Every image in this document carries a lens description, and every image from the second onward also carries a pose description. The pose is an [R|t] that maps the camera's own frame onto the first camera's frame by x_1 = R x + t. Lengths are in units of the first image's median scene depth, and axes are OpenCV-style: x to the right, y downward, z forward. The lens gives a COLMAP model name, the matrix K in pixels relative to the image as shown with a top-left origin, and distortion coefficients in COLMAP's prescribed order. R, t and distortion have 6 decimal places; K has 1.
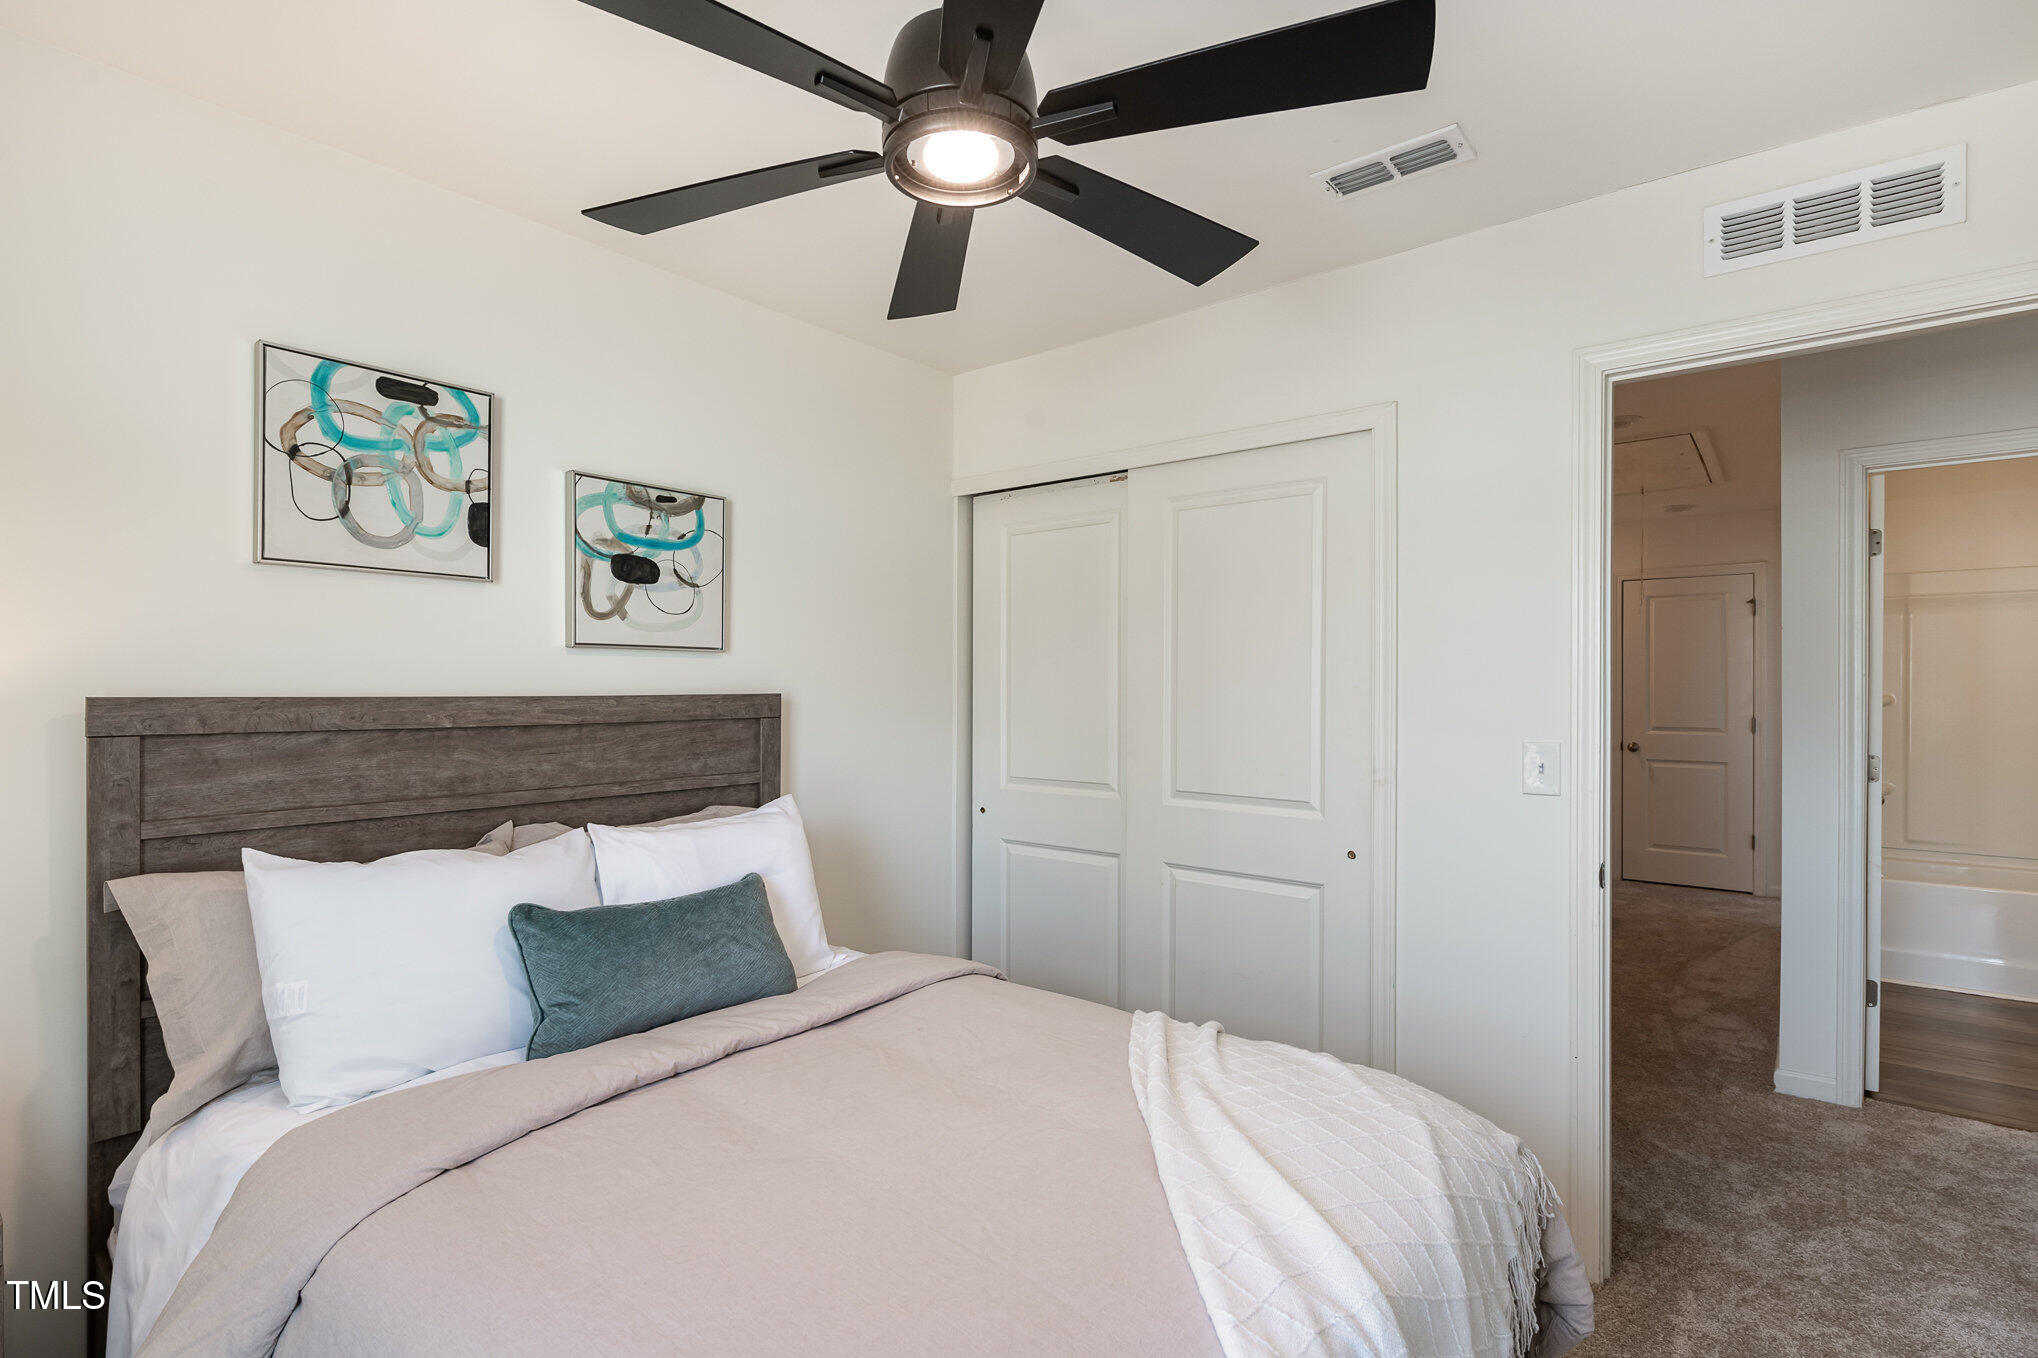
lens RADIAL K [[977.0, 0, 1013.3], [0, 977.0, 684.1], [0, 0, 1]] dist [0.020417, -0.000517]
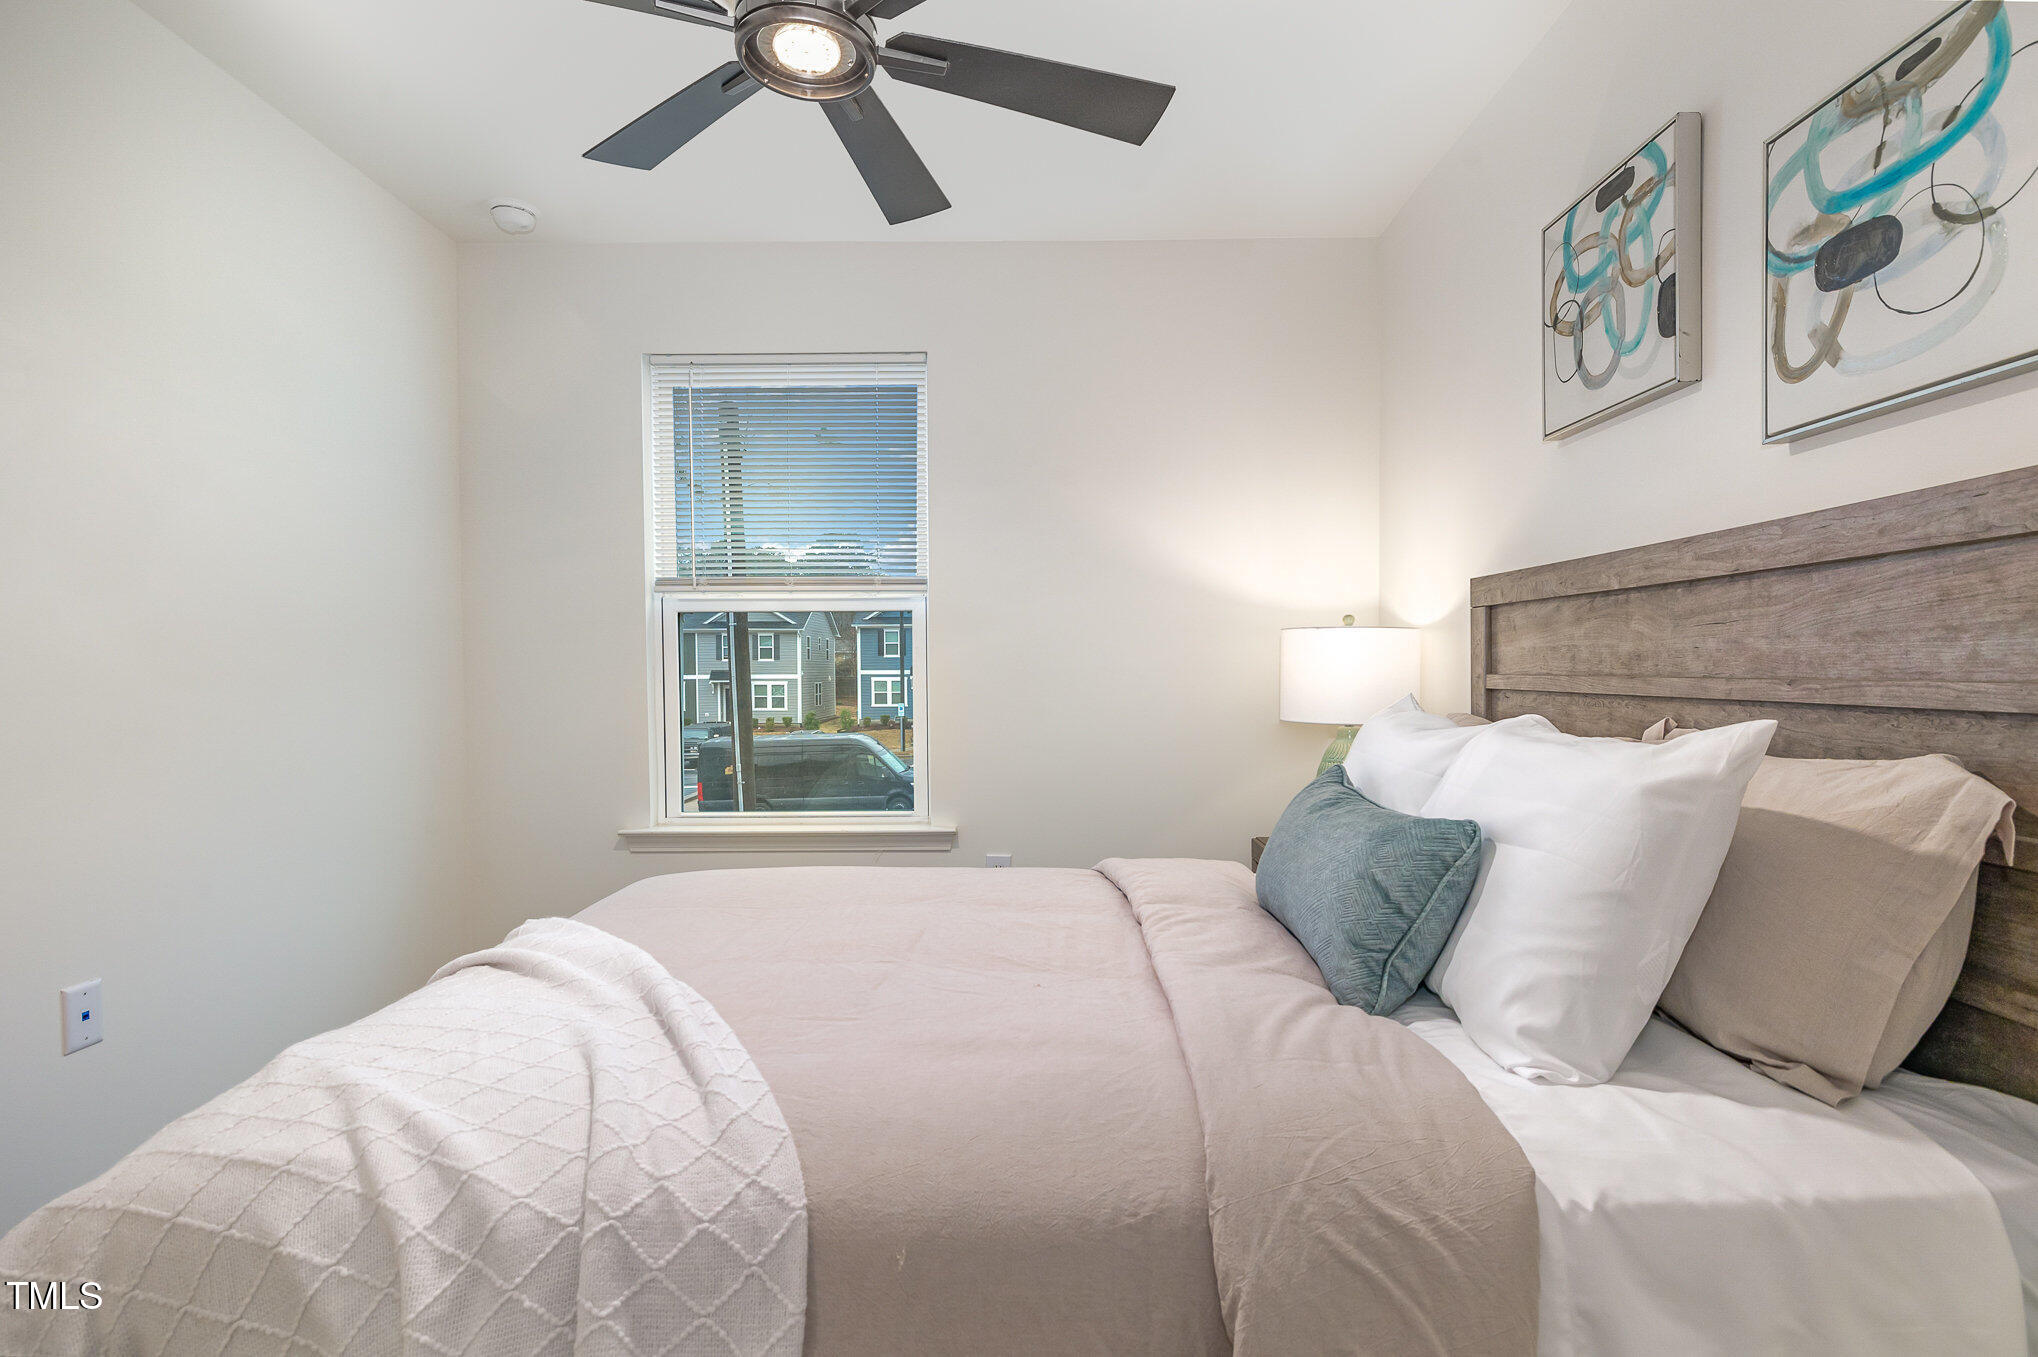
lens RADIAL K [[977.0, 0, 1009.6], [0, 977.0, 679.3], [0, 0, 1]] dist [0.020417, -0.000517]
pose [[-0.781434, 0.010985, -0.623891, 0.285395], [0.004387, 0.999917, 0.012111, 0.096985], [0.623972, 0.006727, -0.781418, 1.212057]]
